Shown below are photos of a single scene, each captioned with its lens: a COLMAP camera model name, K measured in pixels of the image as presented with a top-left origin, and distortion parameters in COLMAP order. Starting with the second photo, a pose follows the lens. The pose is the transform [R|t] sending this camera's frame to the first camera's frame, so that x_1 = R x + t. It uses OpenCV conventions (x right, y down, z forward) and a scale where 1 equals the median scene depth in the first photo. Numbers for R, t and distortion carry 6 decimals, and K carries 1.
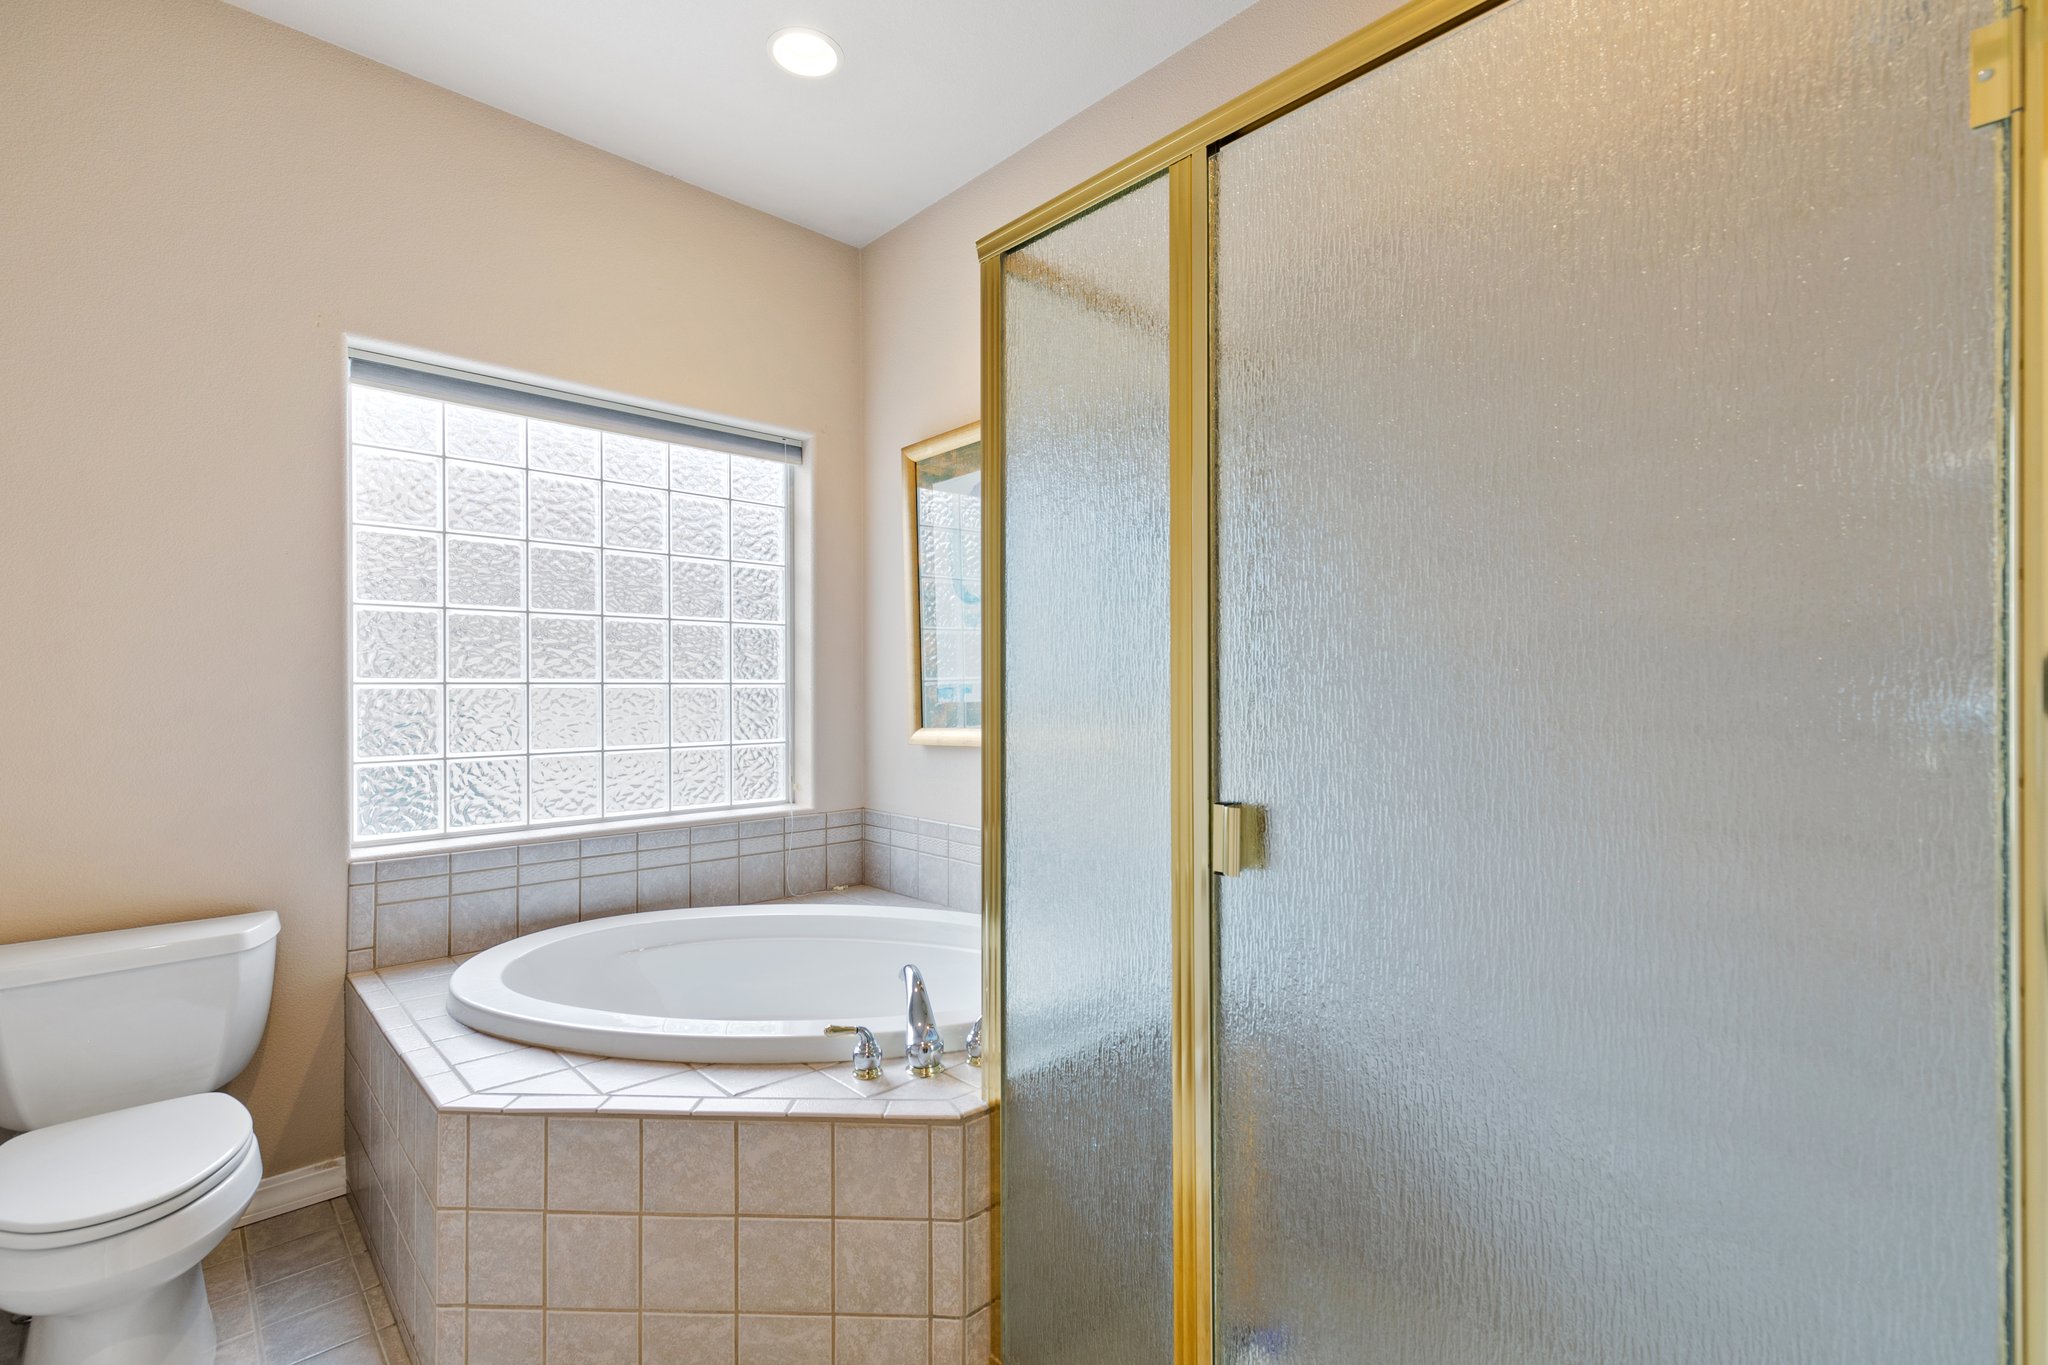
lens RADIAL K [[921.4, 0, 1029.9], [0, 921.4, 685.5], [0, 0, 1]] dist [0.009768, -0.002527]
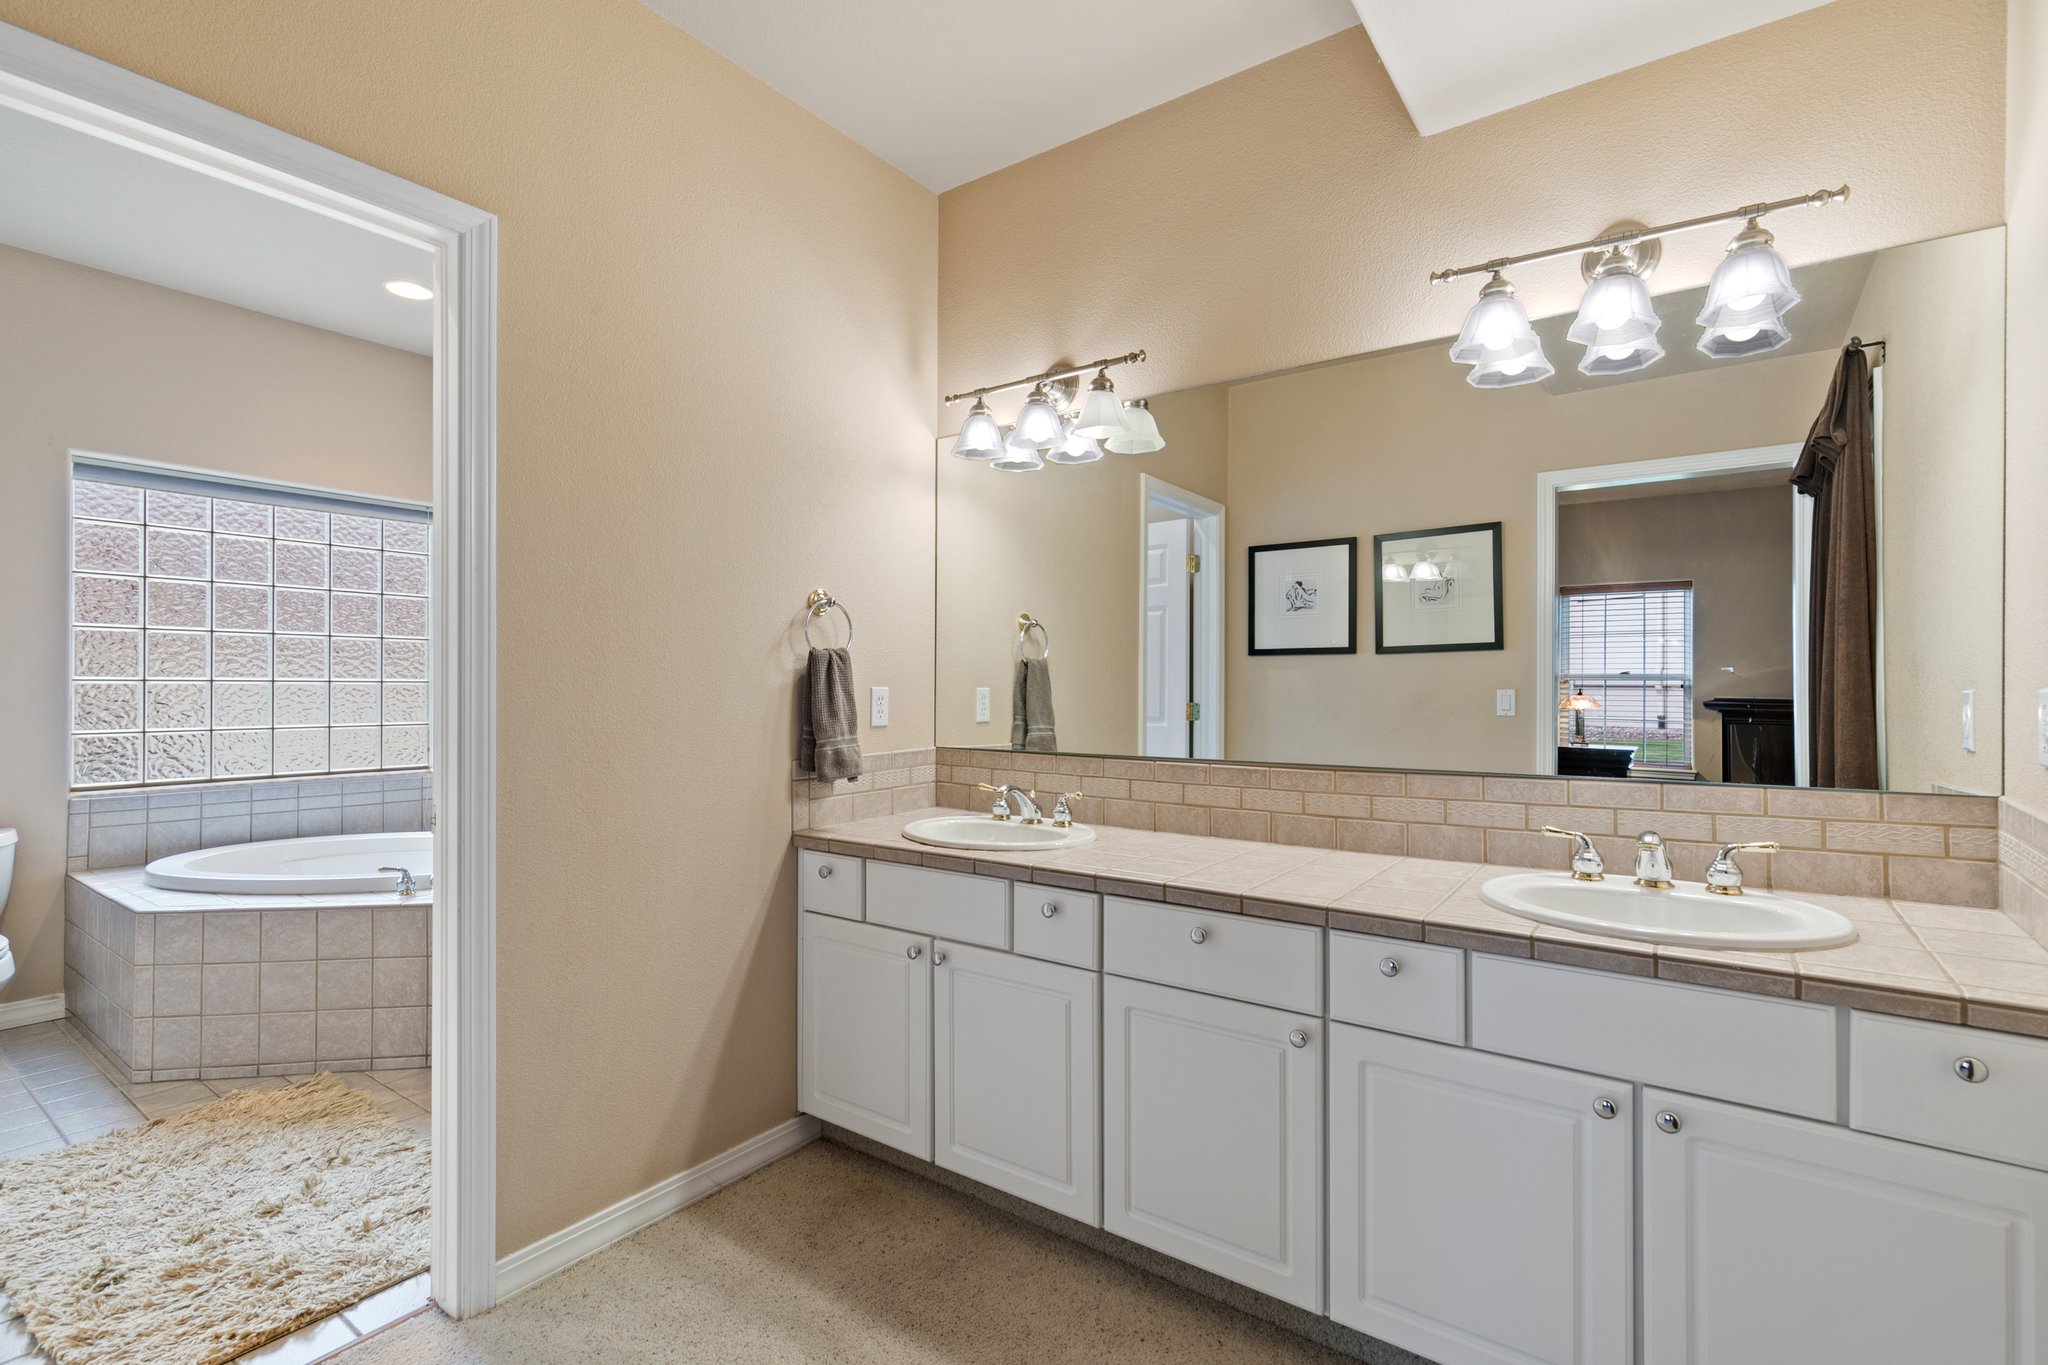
lens RADIAL K [[921.4, 0, 1019.7], [0, 921.4, 685.8], [0, 0, 1]] dist [0.009768, -0.002527]
pose [[0.982410, 0.008043, 0.186561, 0.460211], [-0.007951, 0.999968, -0.001245, -0.002852], [-0.186565, -0.000260, 0.982443, -0.709595]]
